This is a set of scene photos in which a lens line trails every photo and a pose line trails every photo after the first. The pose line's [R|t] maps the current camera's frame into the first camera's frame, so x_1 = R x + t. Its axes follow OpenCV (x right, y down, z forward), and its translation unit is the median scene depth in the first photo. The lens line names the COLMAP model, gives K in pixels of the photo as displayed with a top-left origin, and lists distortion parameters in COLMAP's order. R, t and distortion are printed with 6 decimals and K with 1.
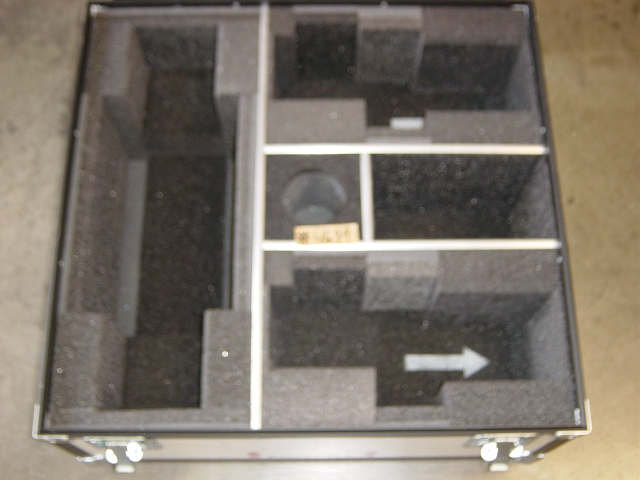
lens RADIAL K [[840.0, 0, 323.8], [0, 840.0, 244.4], [0, 0, 1]] dist [-0.115616, 0.000000]
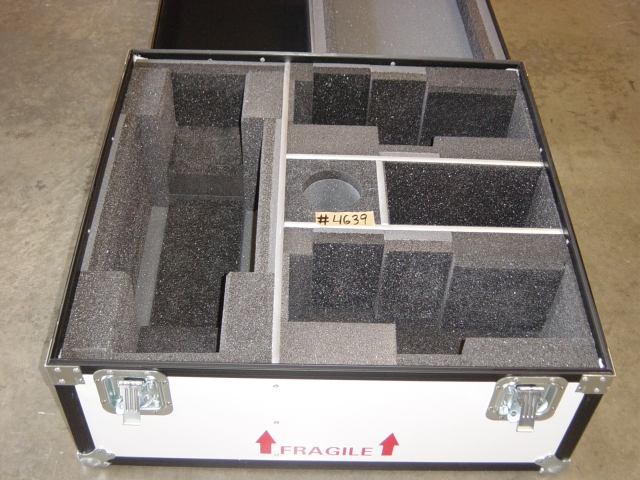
lens RADIAL K [[840.0, 0, 320.1], [0, 840.0, 244.9], [0, 0, 1]] dist [-0.115616, 0.000000]
pose [[0.999630, 0.021812, 0.016249, -0.041791], [-0.014369, 0.930745, -0.365385, 0.384278], [-0.023094, 0.365017, 0.930715, 0.033813]]
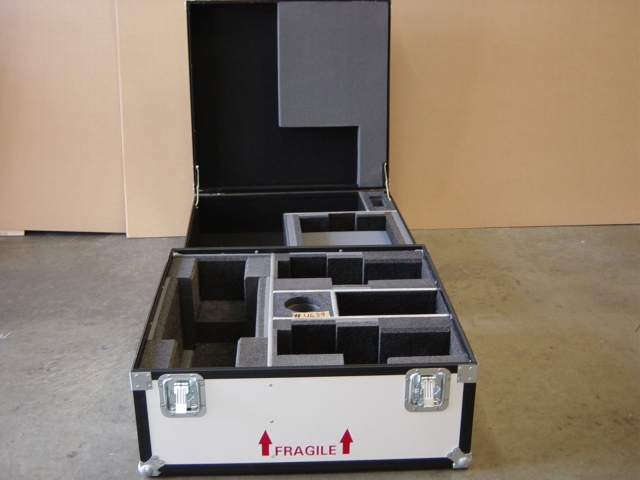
lens RADIAL K [[840.0, 0, 324.8], [0, 840.0, 243.3], [0, 0, 1]] dist [-0.115616, 0.000000]
pose [[0.999155, -0.024725, 0.032818, -0.019545], [0.040874, 0.679719, -0.732333, 1.066525], [-0.004200, 0.733055, 0.680156, -0.233042]]
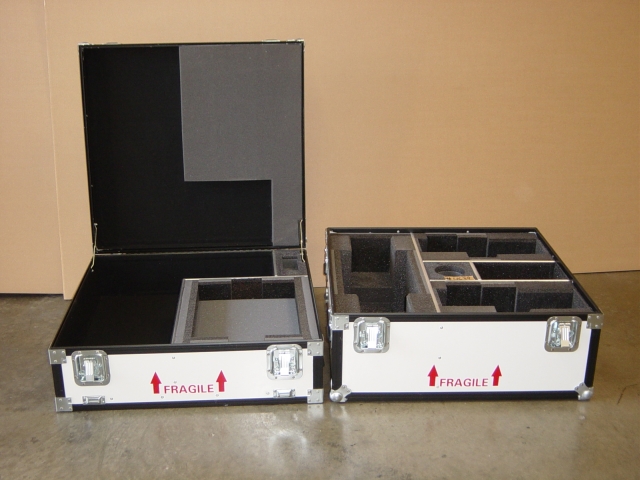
lens RADIAL K [[840.0, 0, 322.4], [0, 840.0, 239.7], [0, 0, 1]] dist [-0.115616, 0.000000]
pose [[0.999949, -0.008669, 0.005092, -0.327611], [0.009574, 0.666394, -0.745539, 1.394362], [0.003070, 0.745550, 0.666443, -0.429807]]
